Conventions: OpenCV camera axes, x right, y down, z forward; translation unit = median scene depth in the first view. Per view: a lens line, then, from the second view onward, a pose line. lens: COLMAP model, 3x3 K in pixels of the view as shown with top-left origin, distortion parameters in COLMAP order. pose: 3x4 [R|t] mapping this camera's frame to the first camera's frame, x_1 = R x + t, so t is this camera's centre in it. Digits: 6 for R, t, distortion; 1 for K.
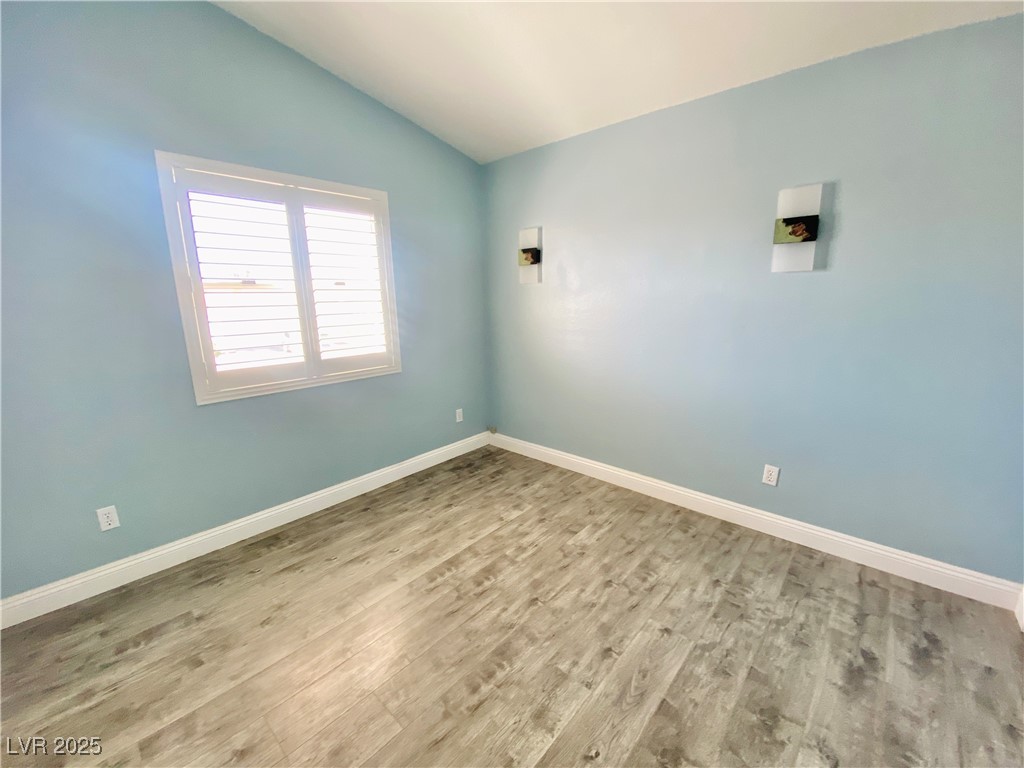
lens RADIAL K [[420.7, 0, 512.8], [0, 420.7, 382.4], [0, 0, 1]] dist [0.019629, -0.005466]
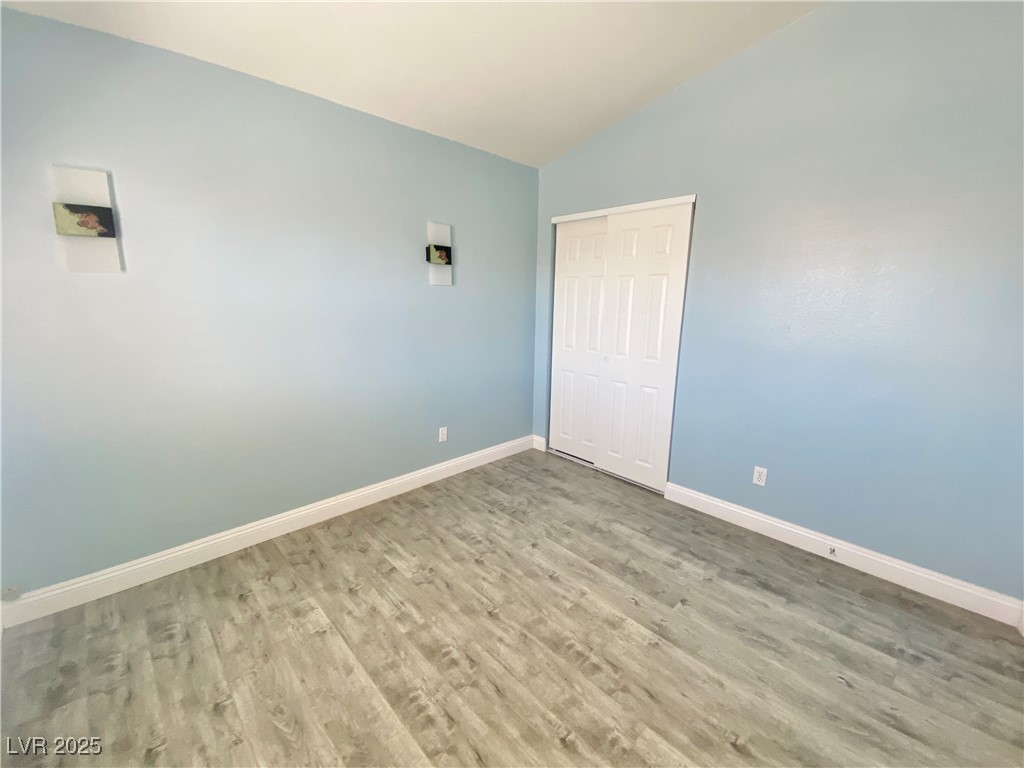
lens RADIAL K [[420.7, 0, 516.4], [0, 420.7, 375.6], [0, 0, 1]] dist [0.019629, -0.005466]
pose [[0.057926, -0.167824, 0.984114, -0.736409], [0.191958, 0.969247, 0.153990, -0.136627], [-0.979692, 0.179988, 0.088359, 0.696548]]
